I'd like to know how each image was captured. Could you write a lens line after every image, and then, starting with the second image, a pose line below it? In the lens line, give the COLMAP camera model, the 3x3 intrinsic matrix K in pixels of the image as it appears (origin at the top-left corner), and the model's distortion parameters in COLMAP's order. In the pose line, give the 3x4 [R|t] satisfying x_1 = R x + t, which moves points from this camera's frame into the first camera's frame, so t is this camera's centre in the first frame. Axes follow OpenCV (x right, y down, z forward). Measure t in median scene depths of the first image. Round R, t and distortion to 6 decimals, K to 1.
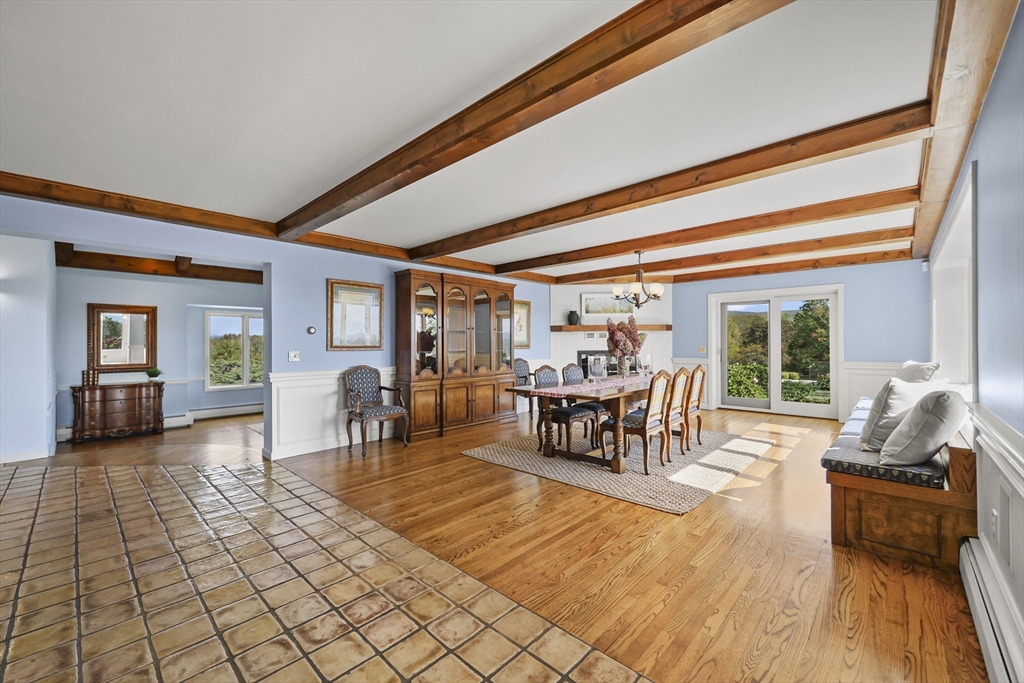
lens RADIAL K [[411.5, 0, 513.3], [0, 411.5, 343.3], [0, 0, 1]] dist [-0.001941, 0.000231]
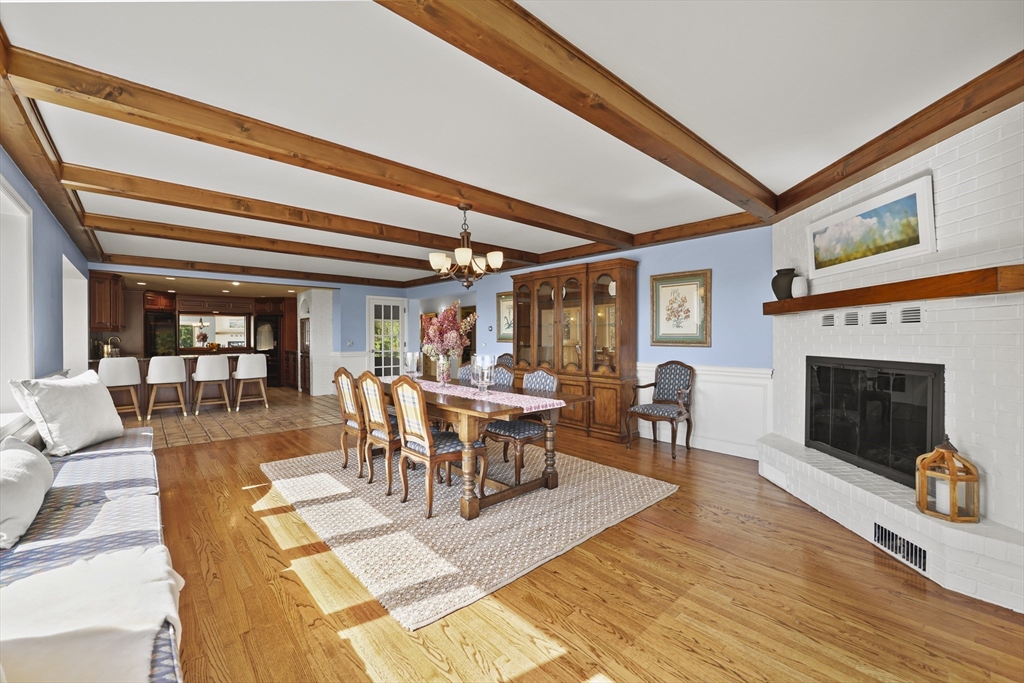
lens RADIAL K [[411.5, 0, 511.5], [0, 411.5, 340.5], [0, 0, 1]] dist [-0.001941, 0.000231]
pose [[-0.073217, 0.006441, -0.997295, 0.634466], [0.000738, 0.999979, 0.006404, -0.000537], [0.997316, -0.000267, -0.073220, 0.722625]]
